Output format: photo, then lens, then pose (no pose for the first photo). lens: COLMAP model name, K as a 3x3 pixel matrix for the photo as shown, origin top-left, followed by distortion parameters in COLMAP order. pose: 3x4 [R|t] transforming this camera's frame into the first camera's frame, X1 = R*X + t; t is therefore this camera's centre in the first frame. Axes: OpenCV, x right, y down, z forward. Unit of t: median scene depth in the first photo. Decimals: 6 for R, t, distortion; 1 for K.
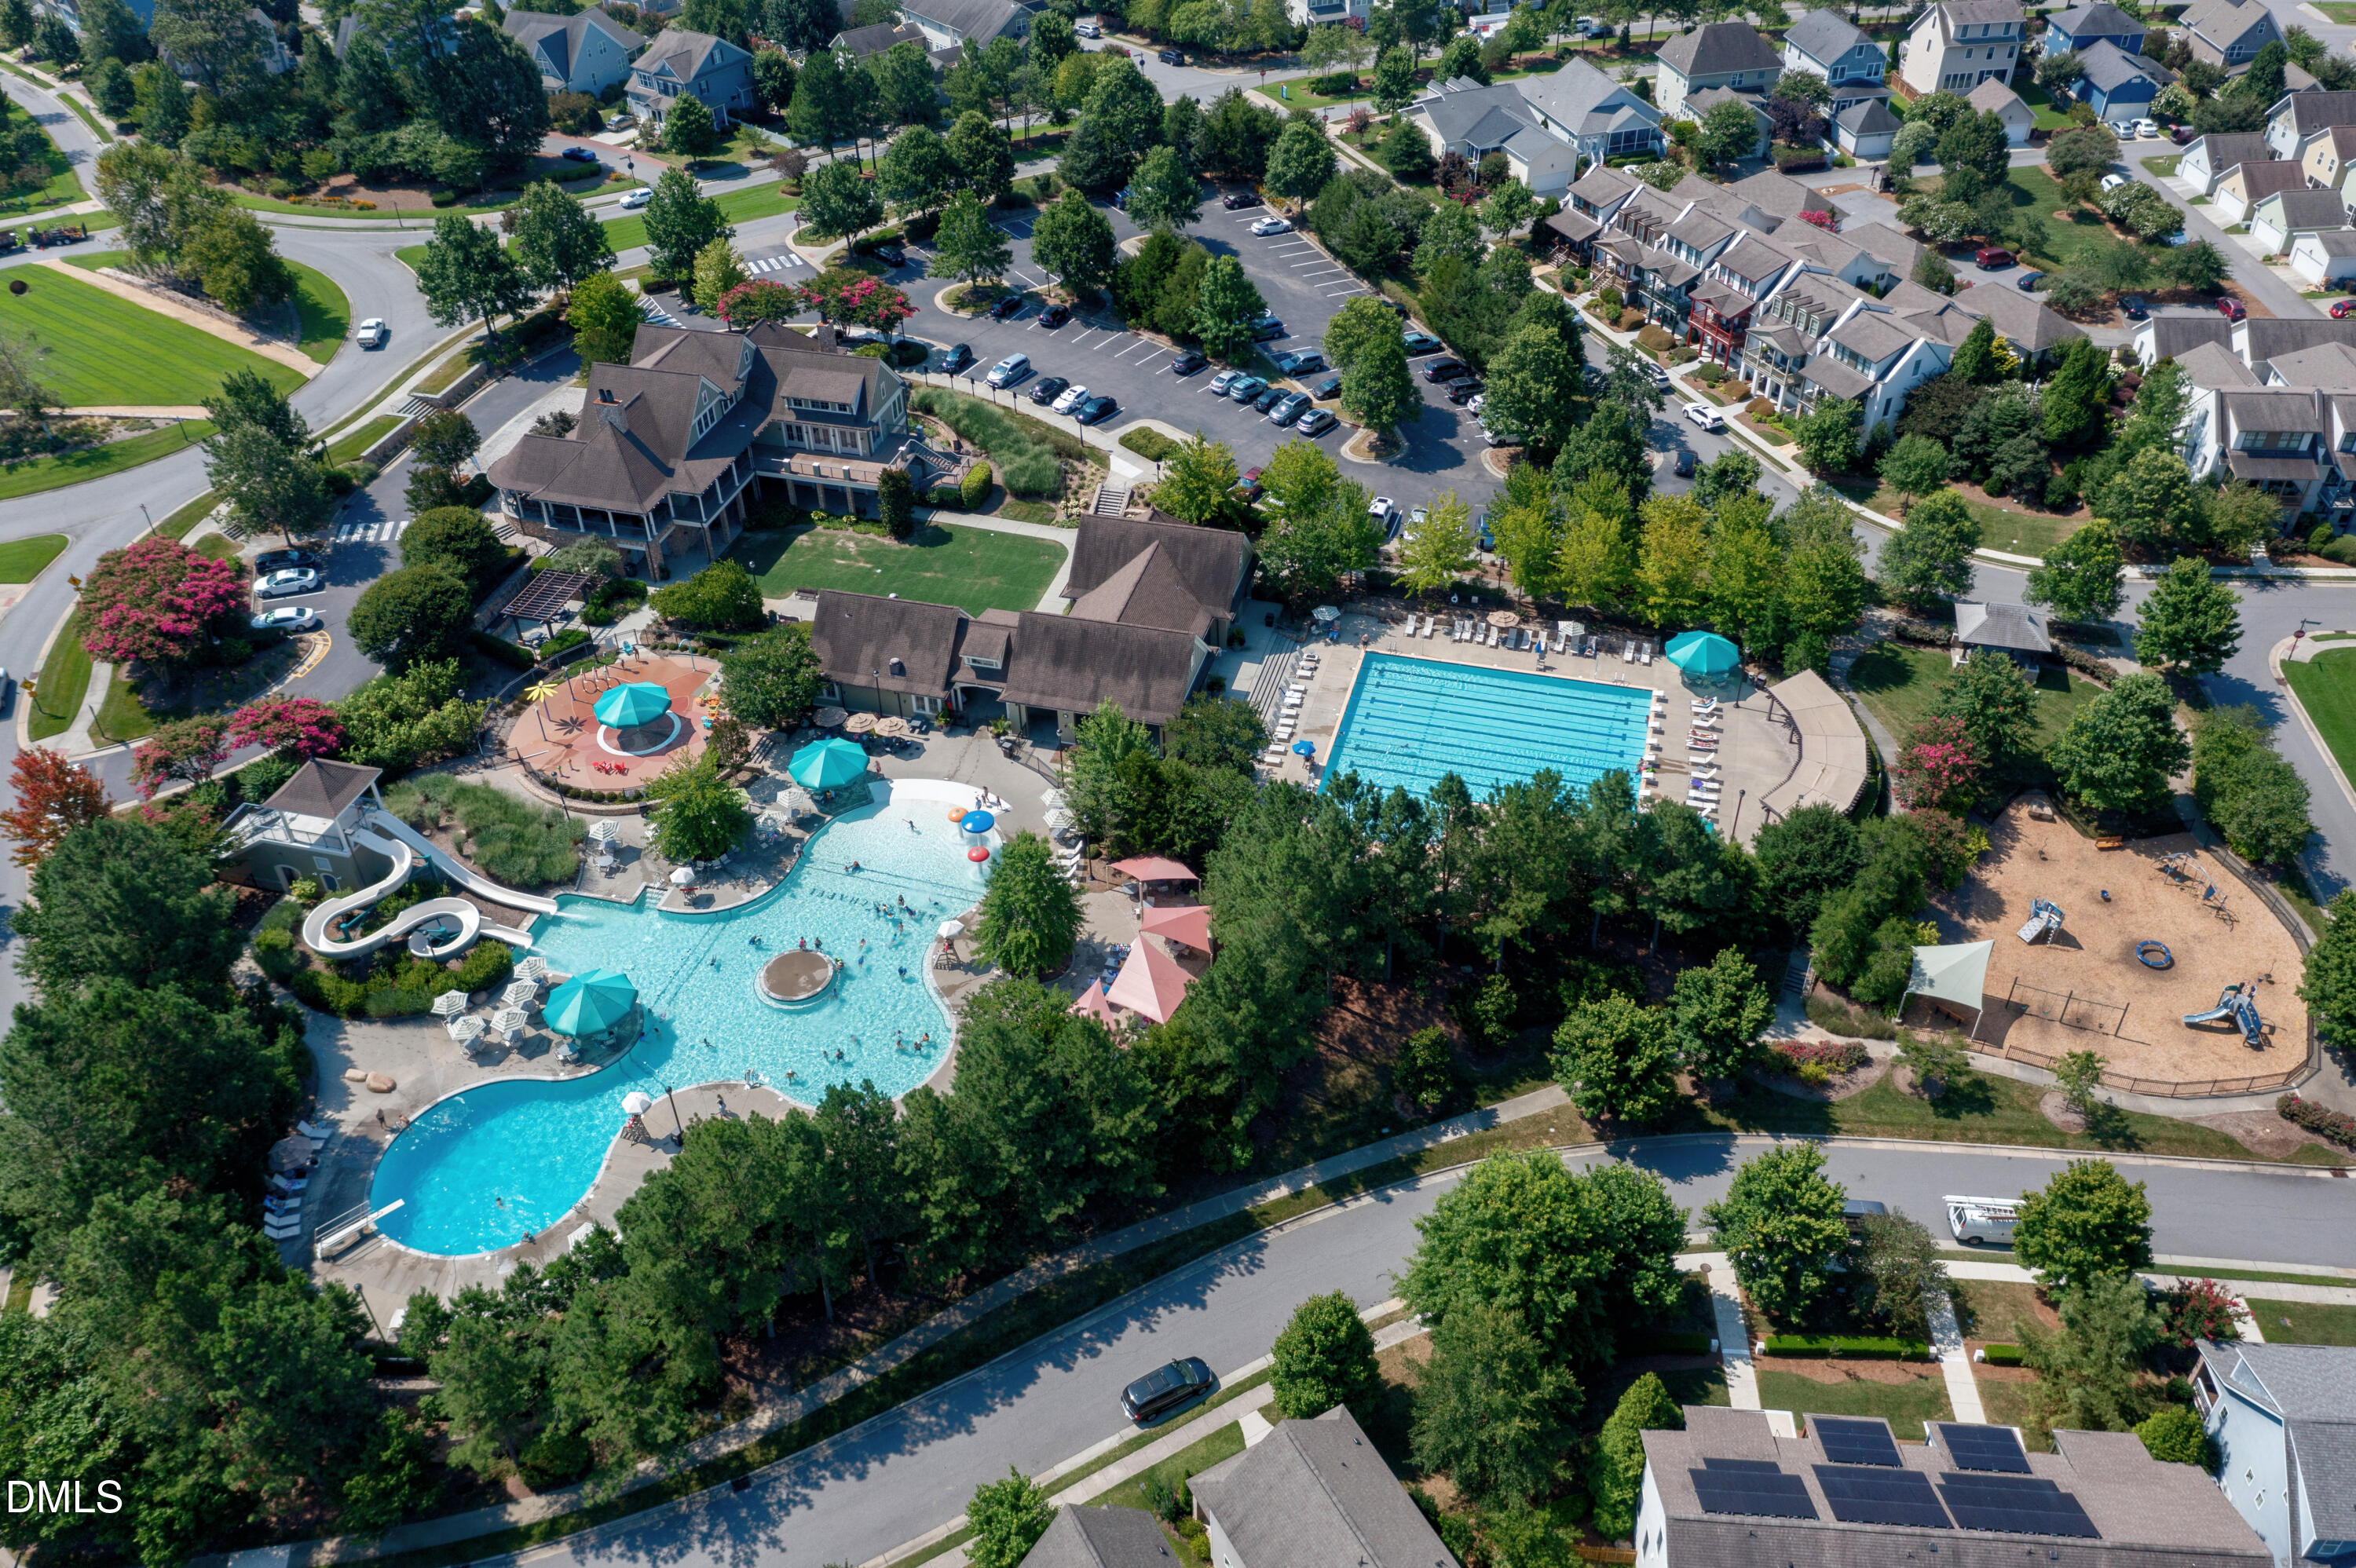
lens RADIAL K [[1898.6, 0, 1144.4], [0, 1898.6, 775.9], [0, 0, 1]] dist [0.009057, -0.004065]
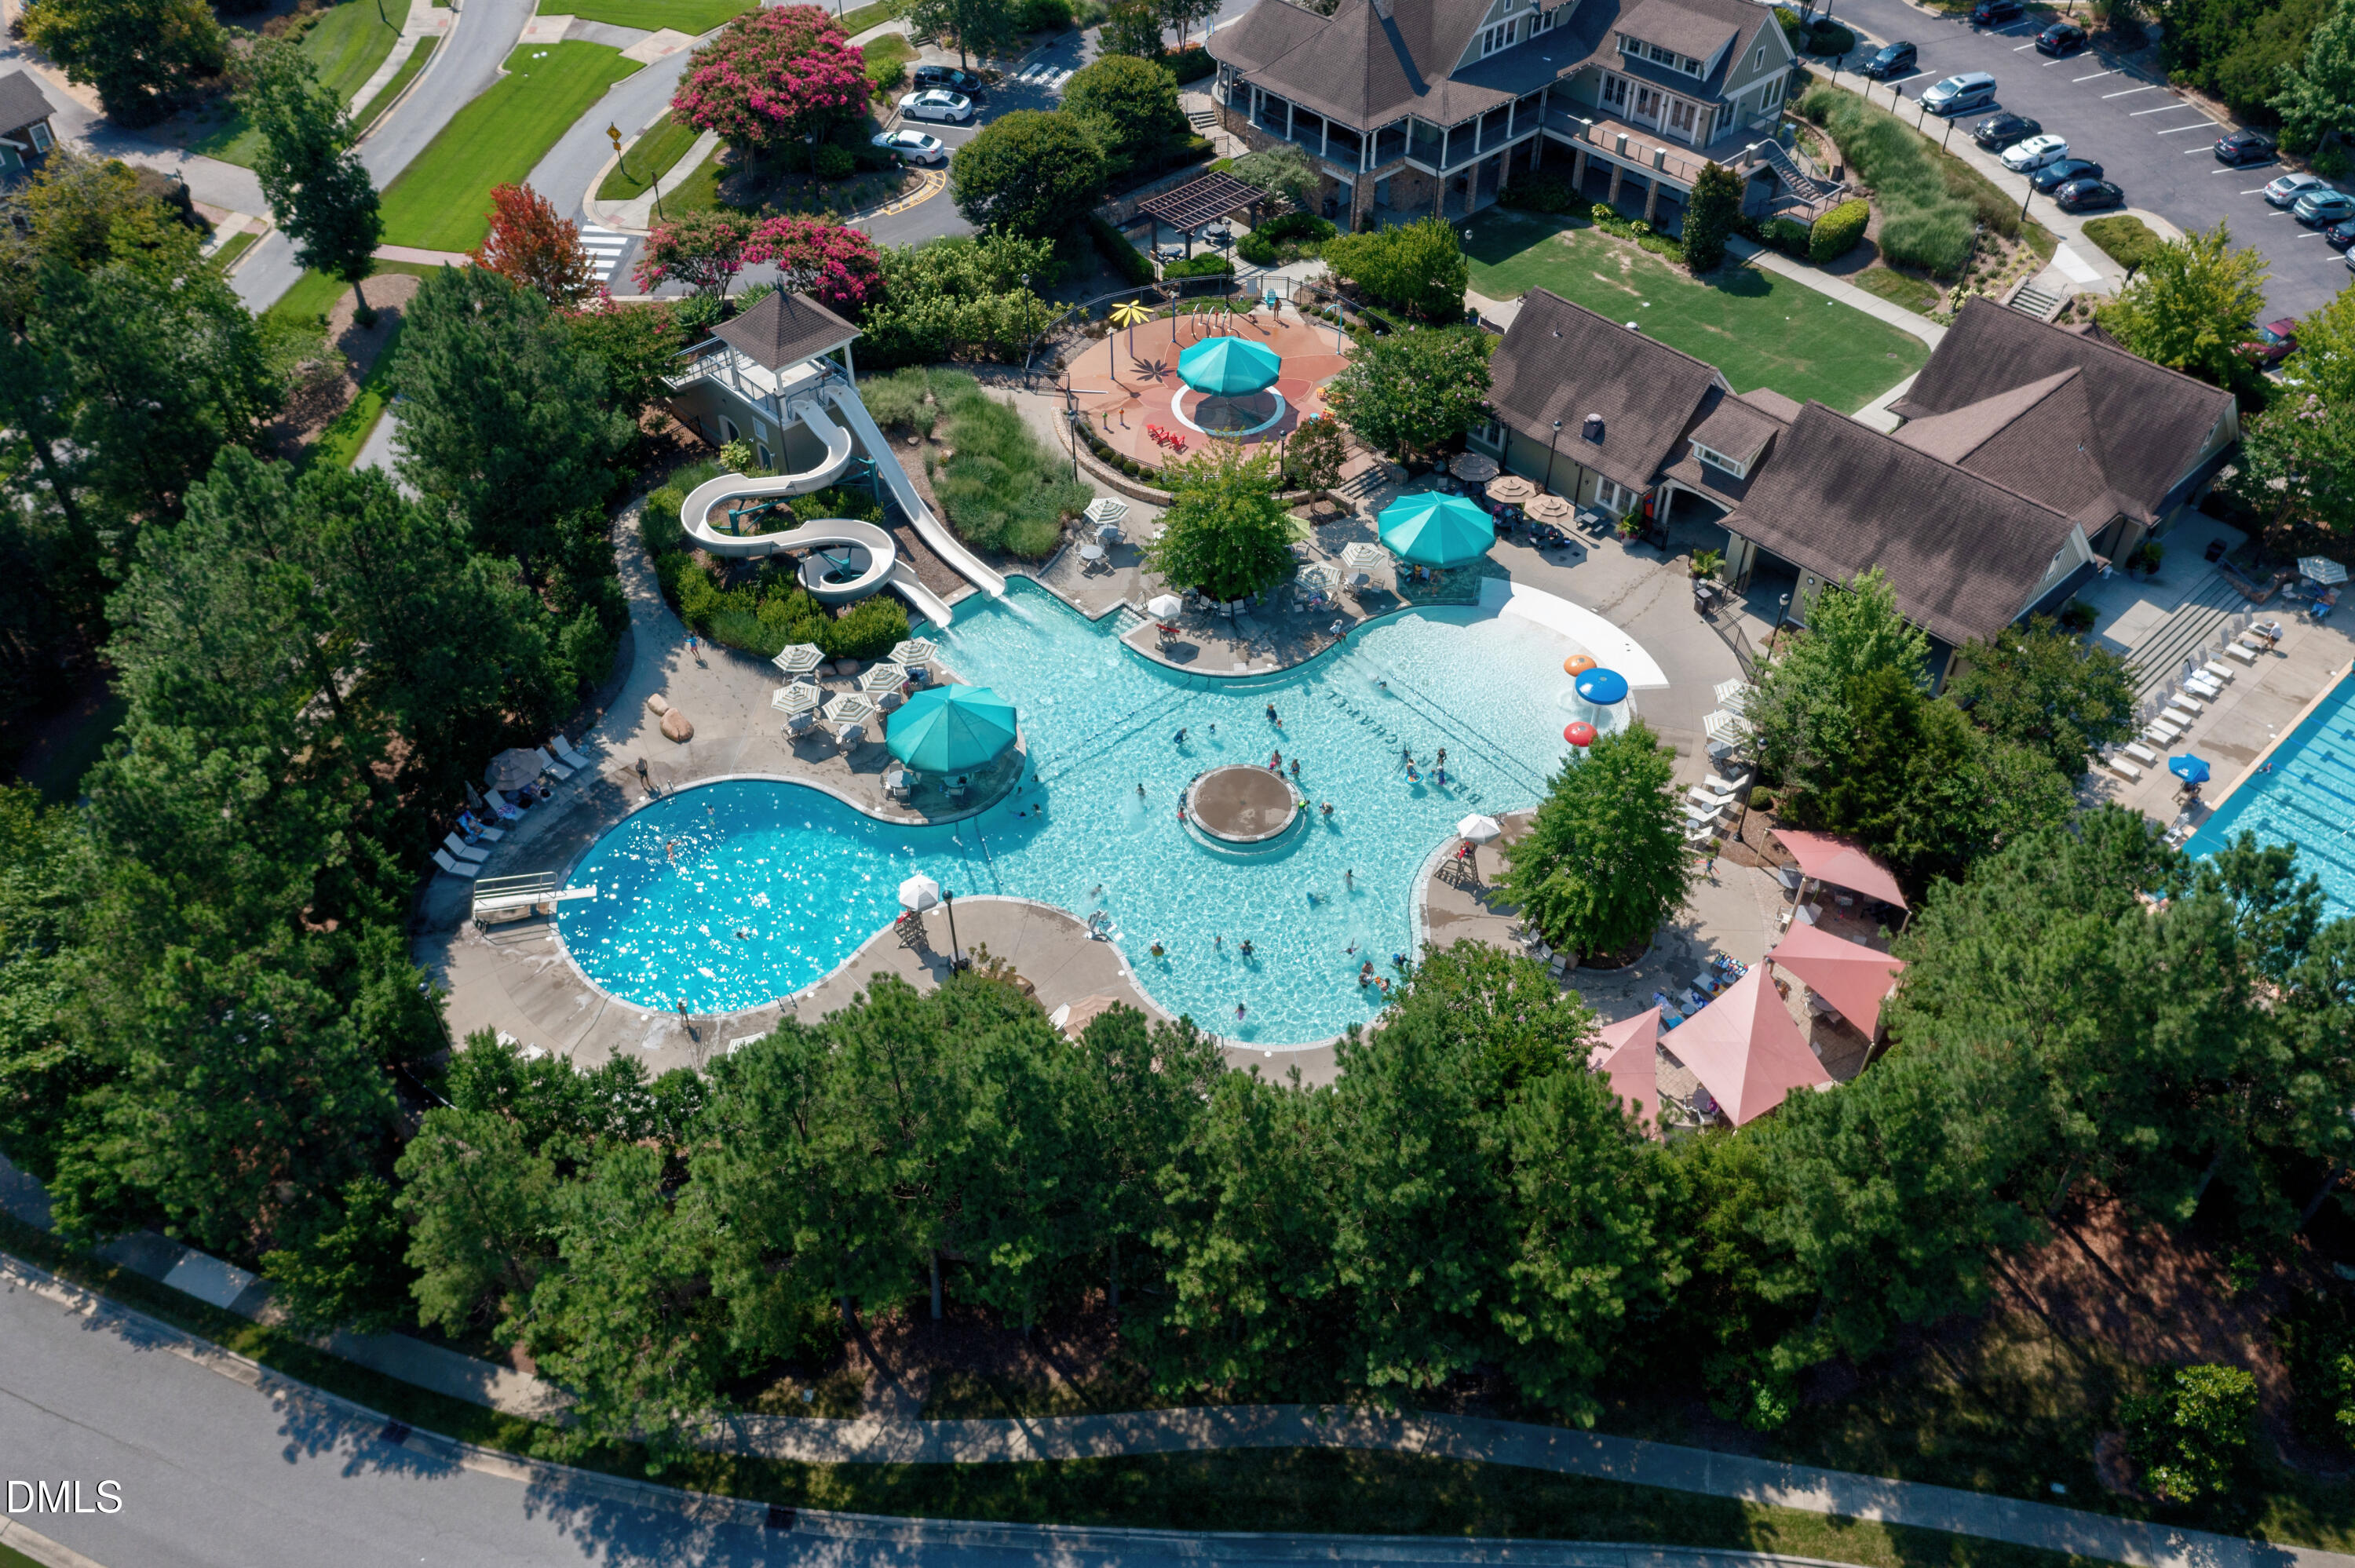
lens RADIAL K [[1897.7, 0, 1143.9], [0, 1897.7, 775.9], [0, 0, 1]] dist [0.009057, -0.004065]
pose [[0.856212, 0.372579, -0.357891, 0.018180], [-0.333700, 0.927692, 0.167427, -0.003073], [0.394392, -0.023925, 0.918631, 0.322531]]
